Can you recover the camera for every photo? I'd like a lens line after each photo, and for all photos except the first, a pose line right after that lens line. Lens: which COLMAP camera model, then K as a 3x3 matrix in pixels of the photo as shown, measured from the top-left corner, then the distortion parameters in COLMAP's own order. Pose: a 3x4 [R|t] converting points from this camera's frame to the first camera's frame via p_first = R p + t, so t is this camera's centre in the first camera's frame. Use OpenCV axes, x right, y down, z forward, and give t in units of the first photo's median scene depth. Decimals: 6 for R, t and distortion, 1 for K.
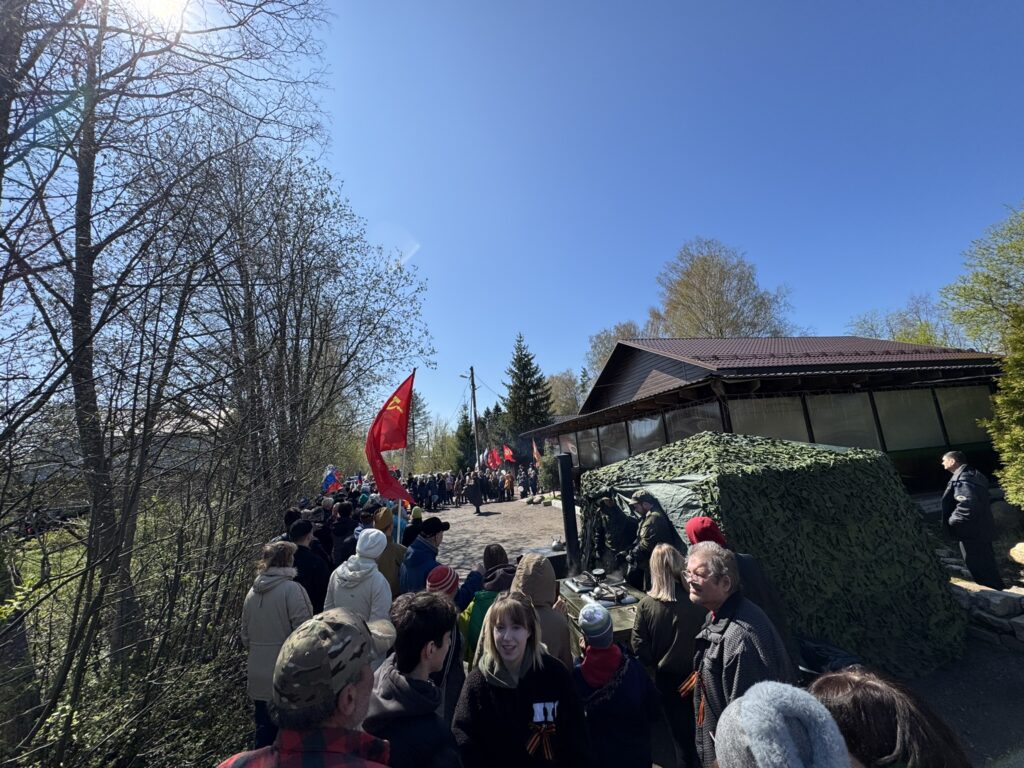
lens RADIAL K [[411.4, 0, 512.0], [0, 411.4, 384.0], [0, 0, 1]] dist [-0.000431, -0.000041]
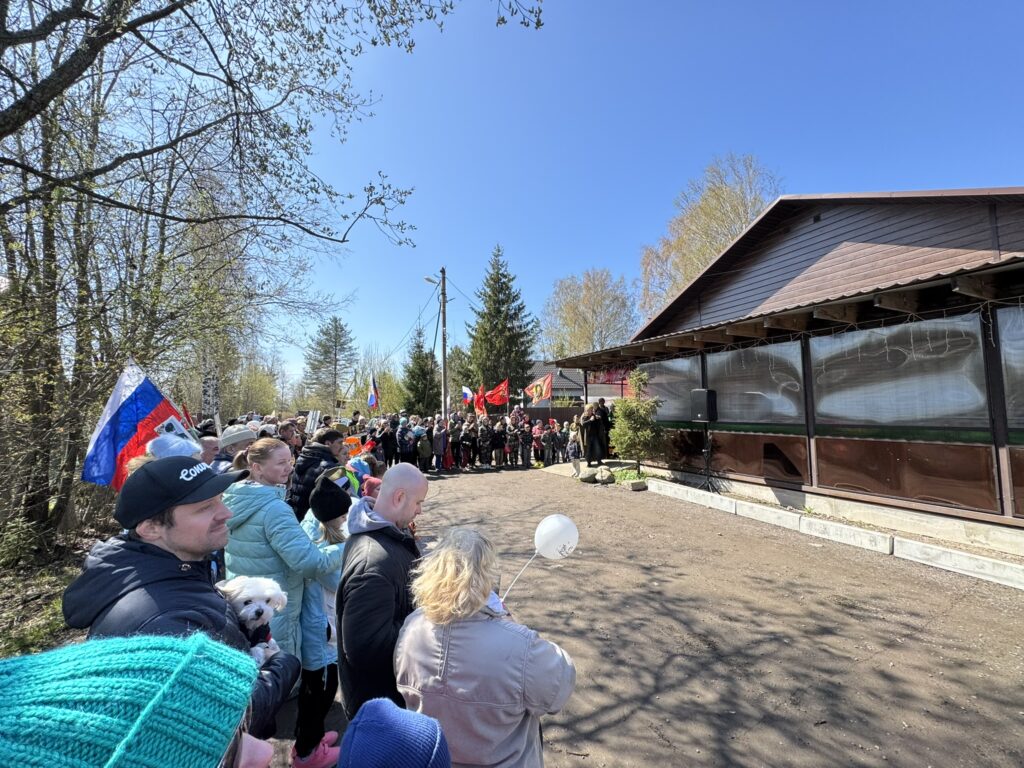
lens RADIAL K [[412.2, 0, 511.0], [0, 412.2, 383.0], [0, 0, 1]] dist [-0.000325, 0.000279]
pose [[0.979878, 0.087544, 0.179372, -0.075664], [-0.105530, 0.990030, 0.093295, 0.057220], [-0.169416, -0.110347, 0.979348, 0.234796]]
